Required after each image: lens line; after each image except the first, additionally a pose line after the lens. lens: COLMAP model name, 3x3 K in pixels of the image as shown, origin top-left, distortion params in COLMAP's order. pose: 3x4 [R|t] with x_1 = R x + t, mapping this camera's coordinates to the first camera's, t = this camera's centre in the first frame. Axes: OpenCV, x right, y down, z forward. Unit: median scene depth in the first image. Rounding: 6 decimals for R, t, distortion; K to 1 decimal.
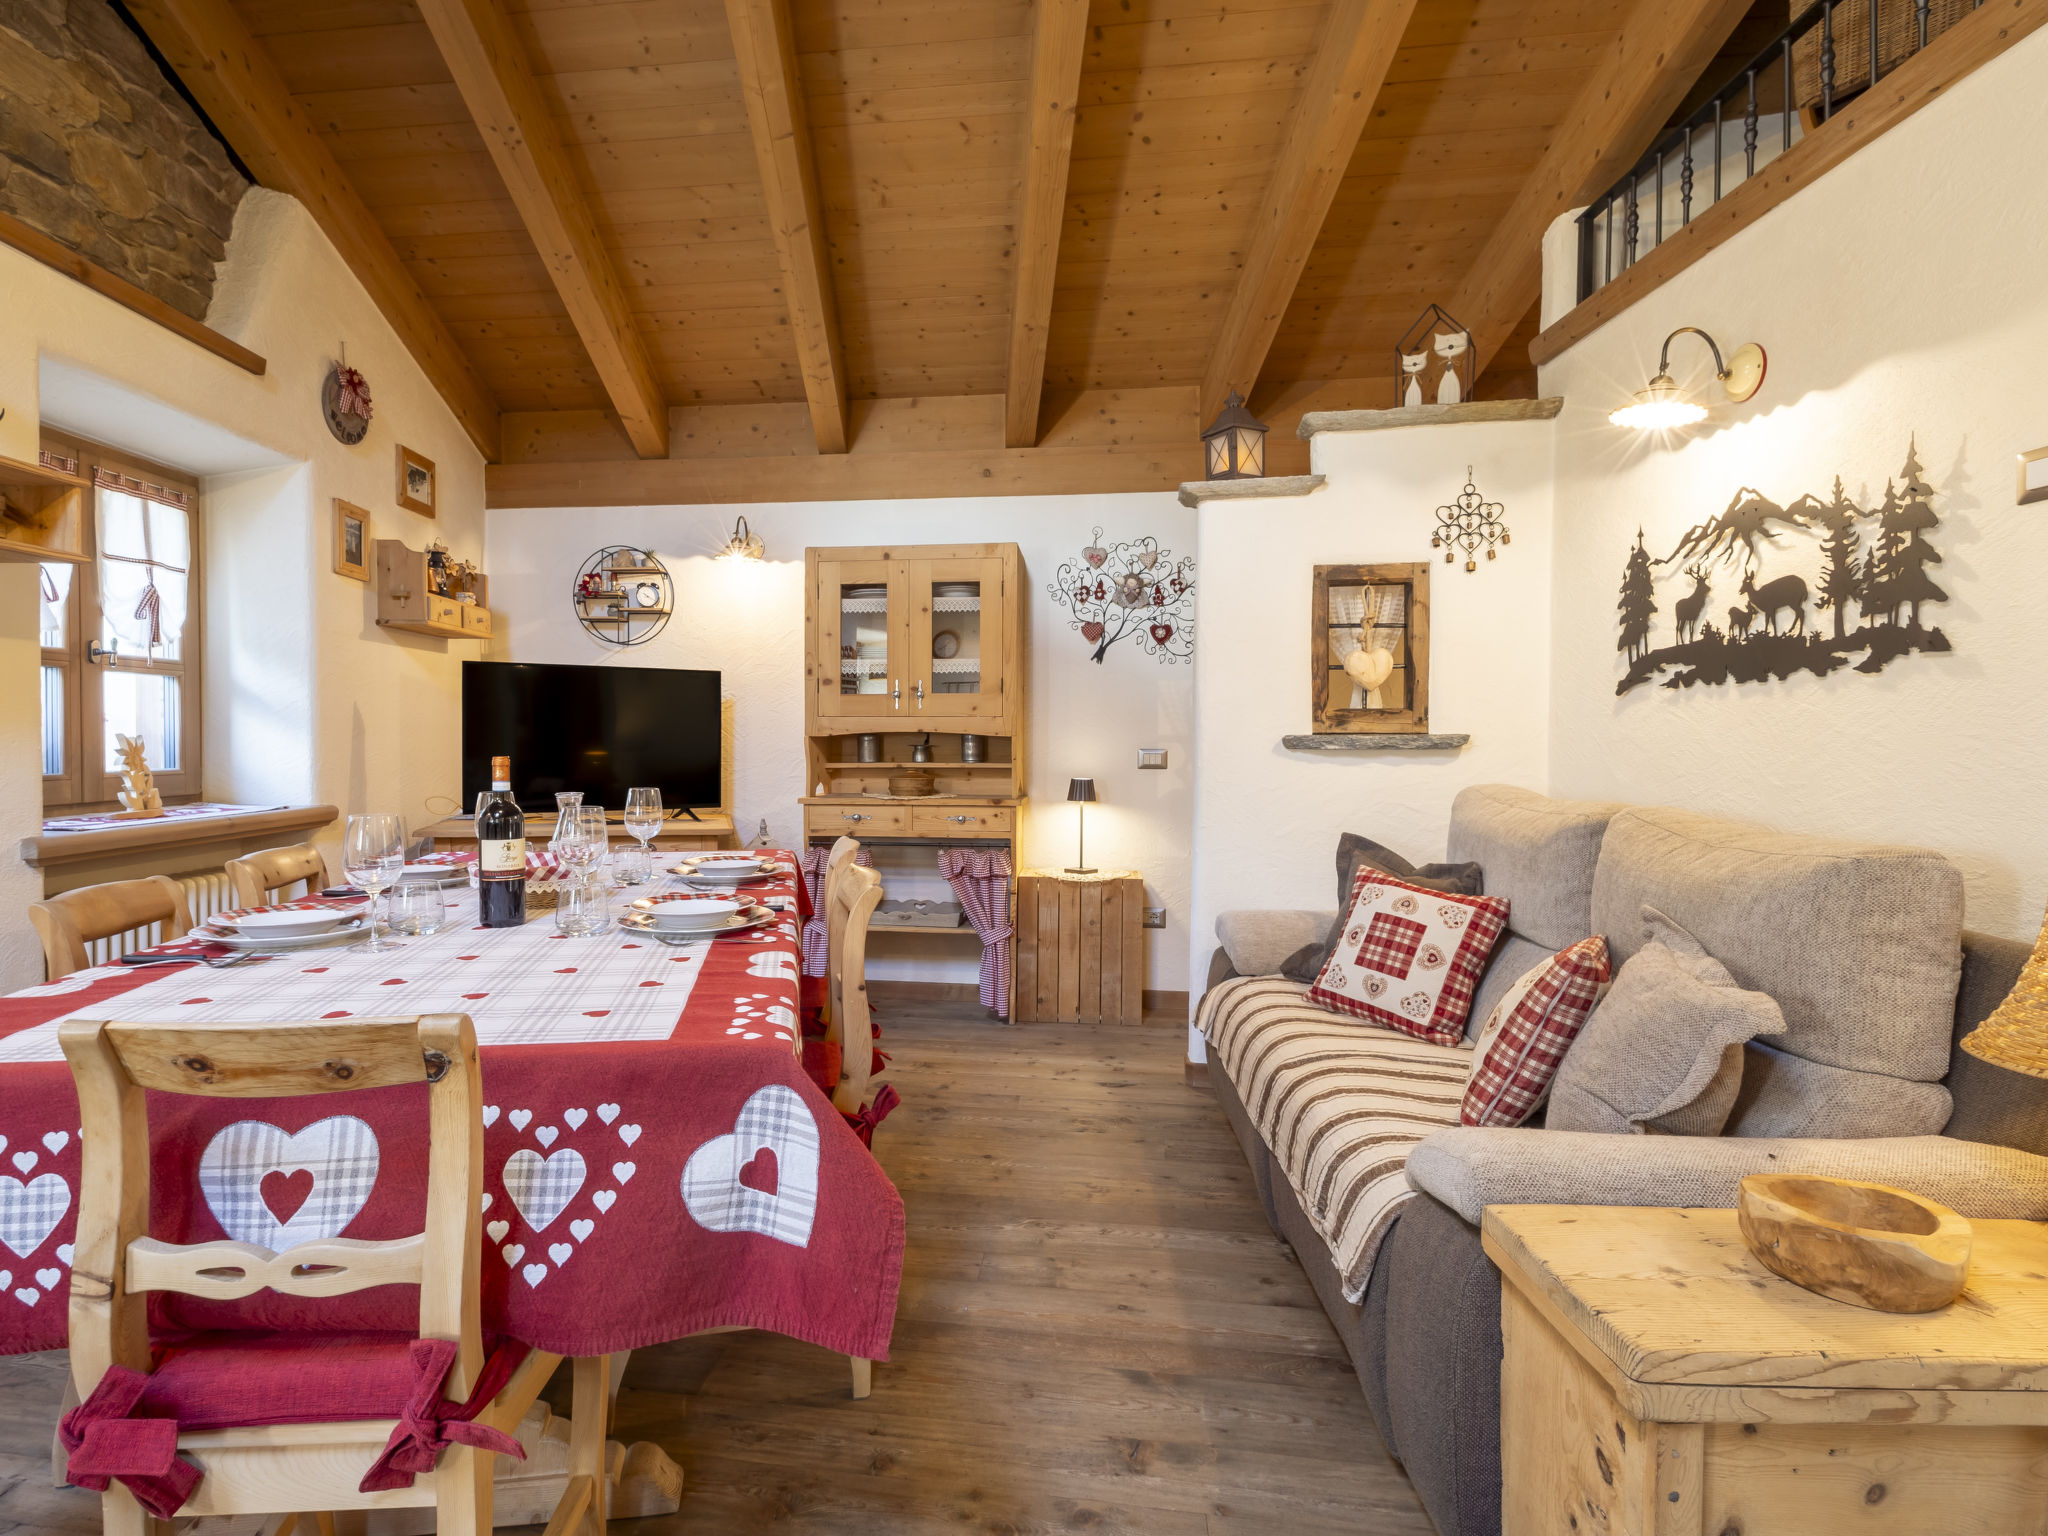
lens RADIAL K [[1156.9, 0, 949.1], [0, 1156.9, 768.5], [0, 0, 1]] dist [0.003923, 0.000094]
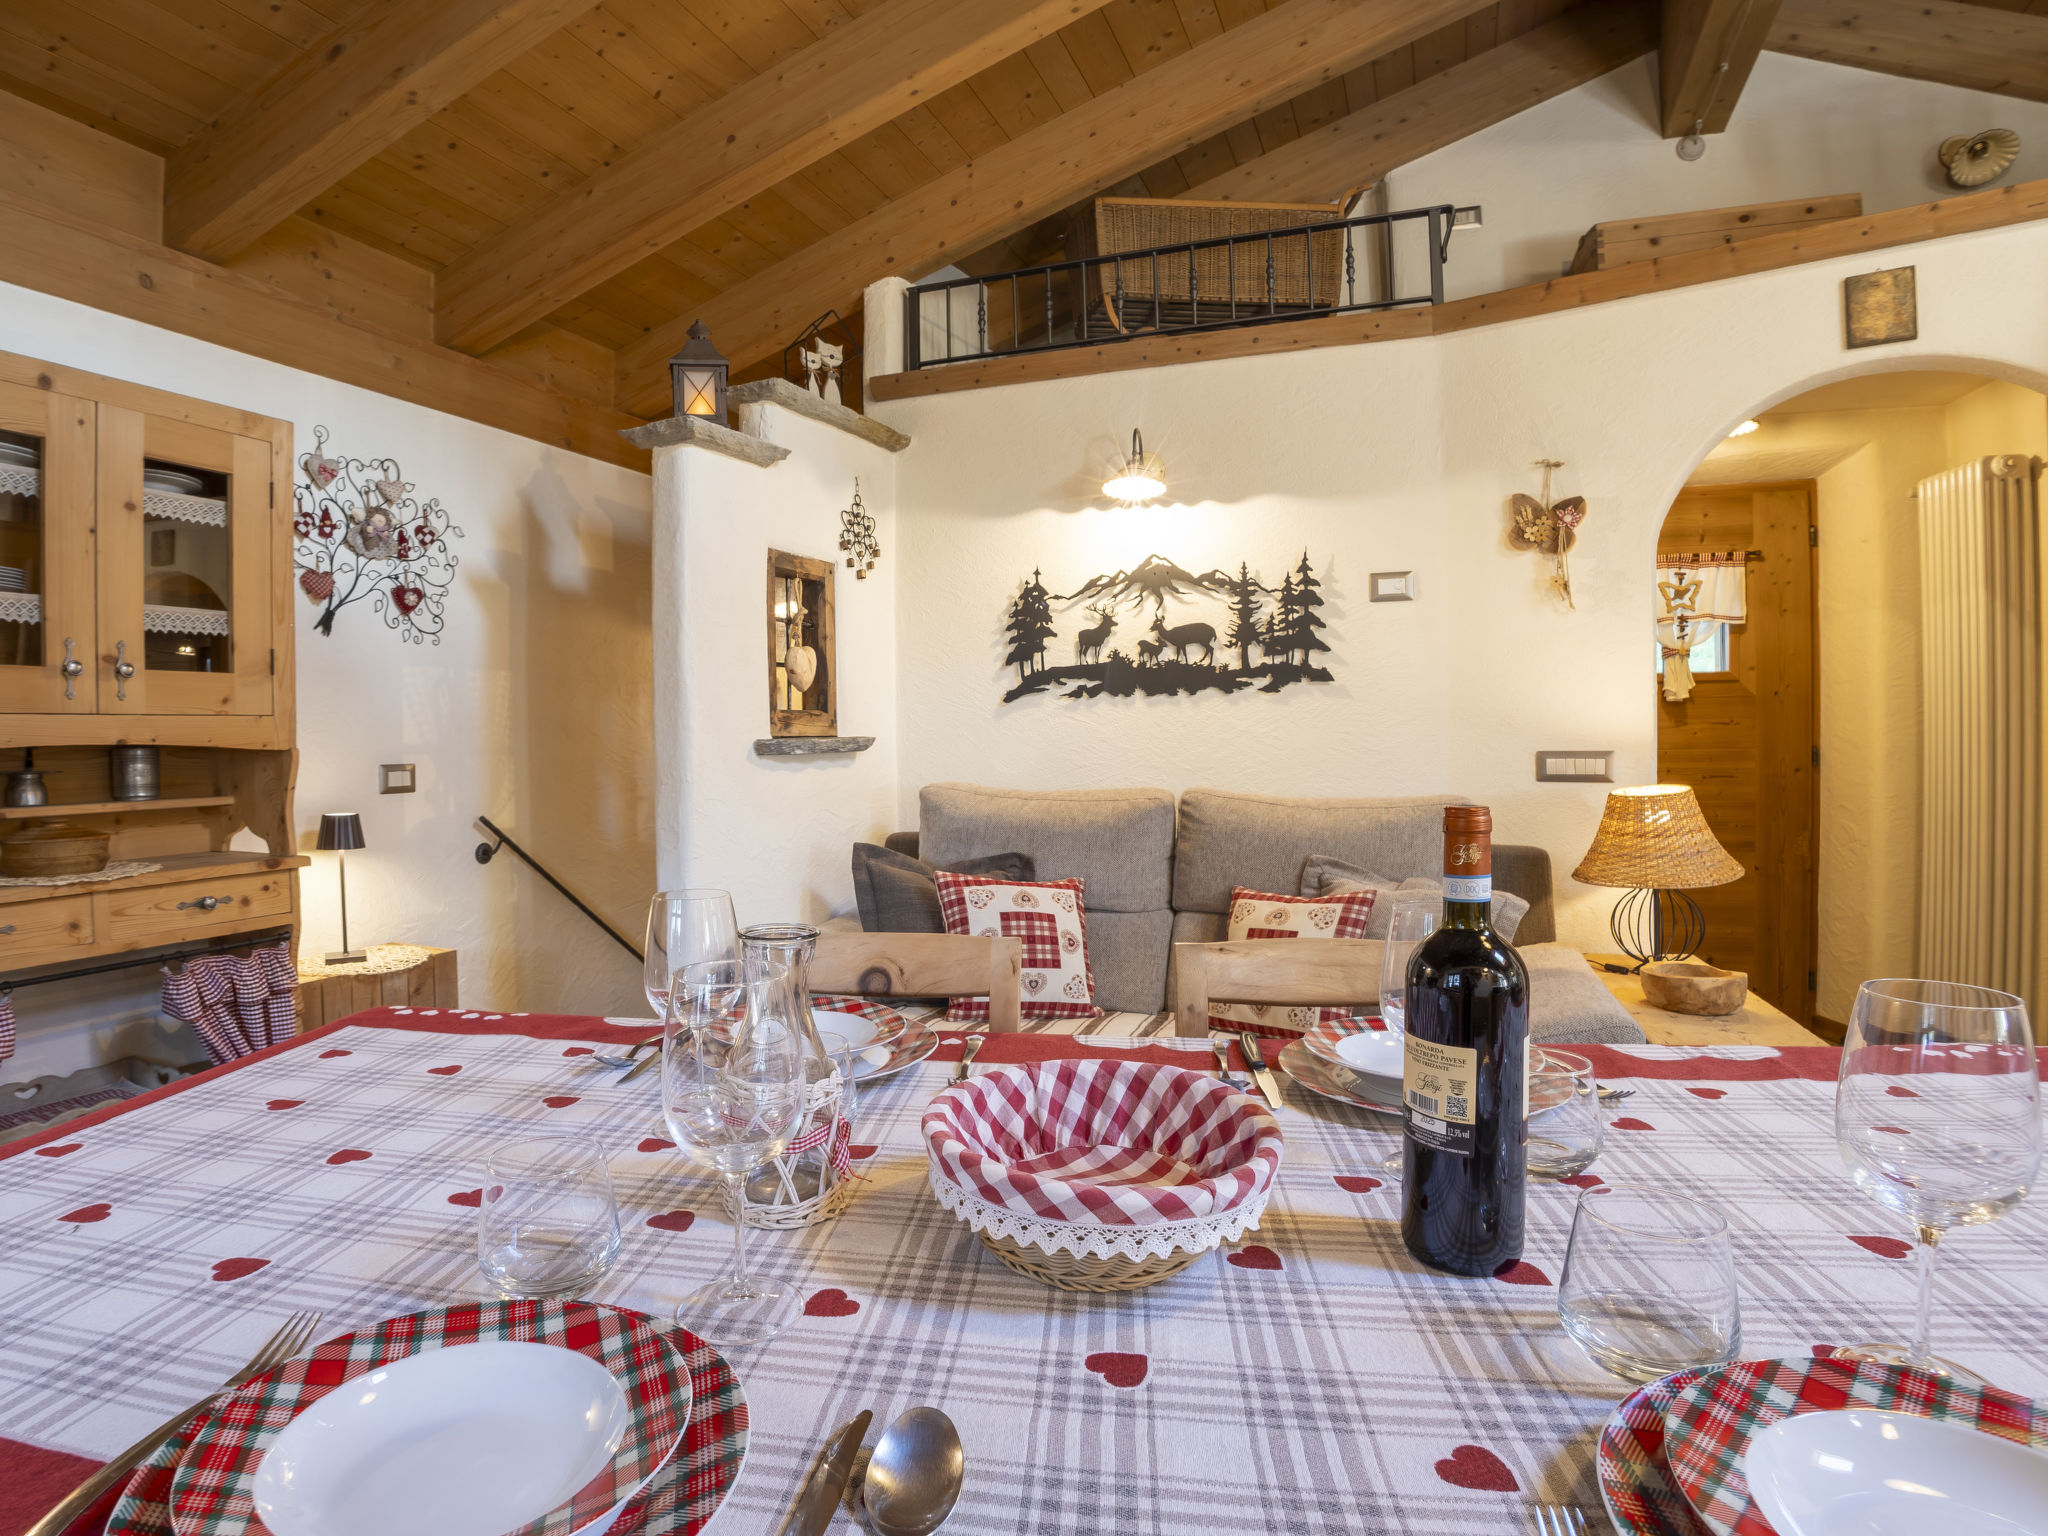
lens RADIAL K [[1092.8, 0, 1019.1], [0, 1092.8, 757.0], [0, 0, 1]] dist [-0.089885, 0.016970]
pose [[0.240947, -0.025665, 0.970199, -0.421643], [0.040627, 0.999041, 0.016338, -0.019993], [-0.969688, 0.035480, 0.241758, 0.582261]]
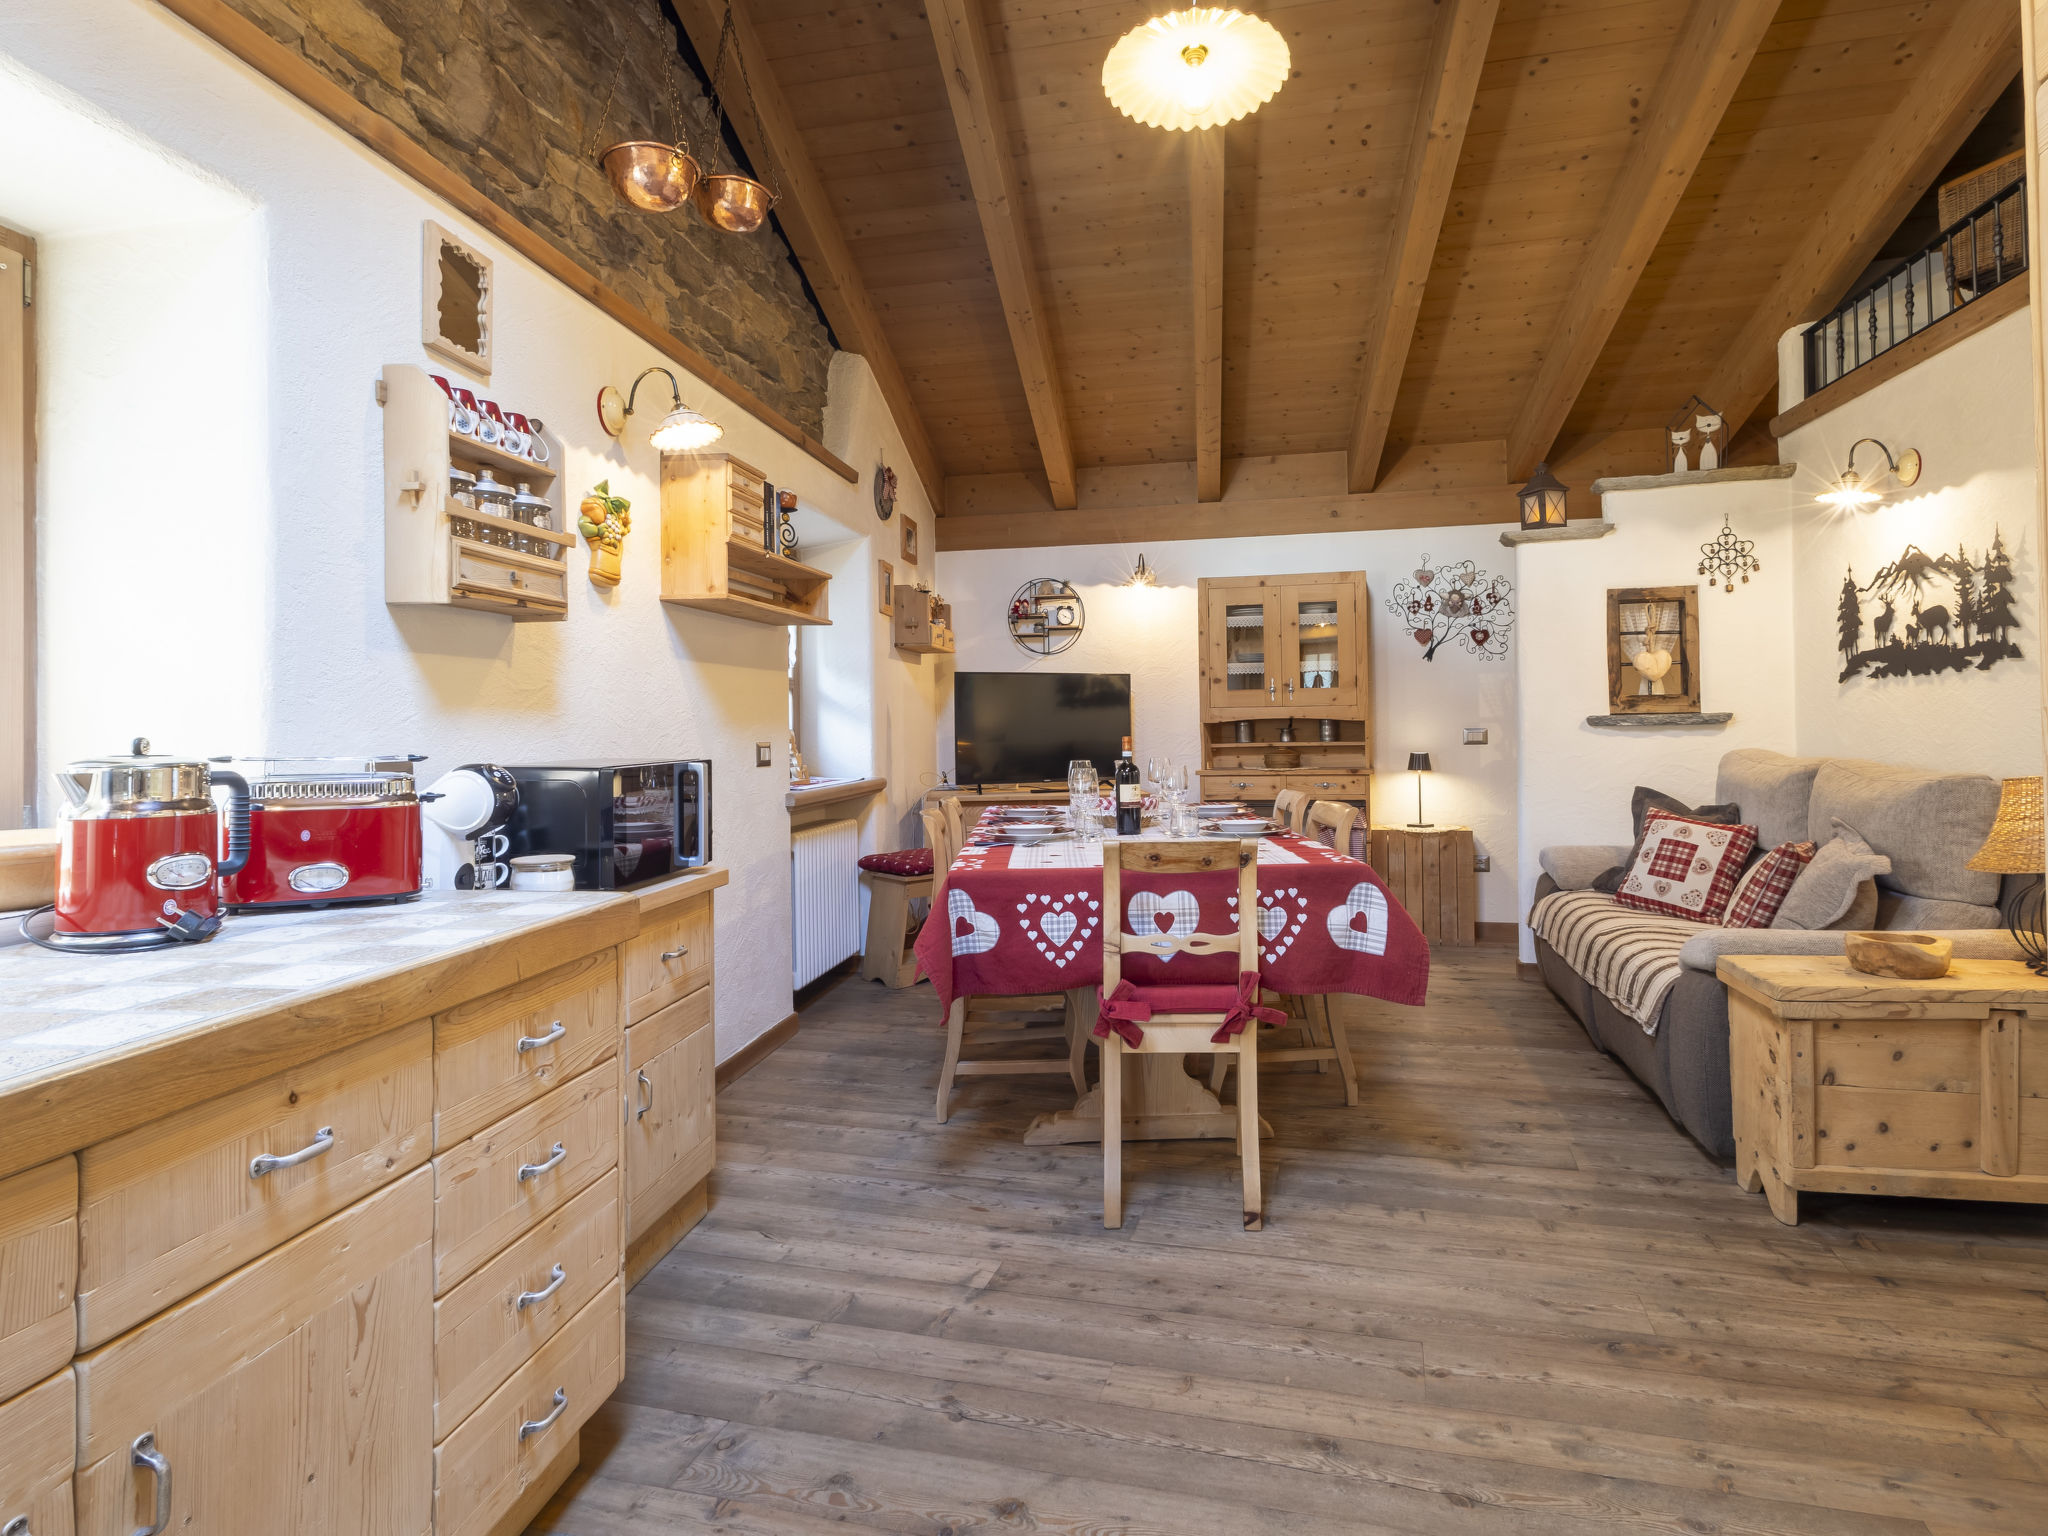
lens RADIAL K [[1277.1, 0, 1033.3], [0, 1277.1, 713.3], [0, 0, 1]] dist [0.006062, -0.000364]
pose [[0.993677, -0.018116, -0.110807, -0.175612], [0.014157, 0.999237, -0.036409, 0.012470], [0.111382, 0.034610, 0.993175, -0.515657]]
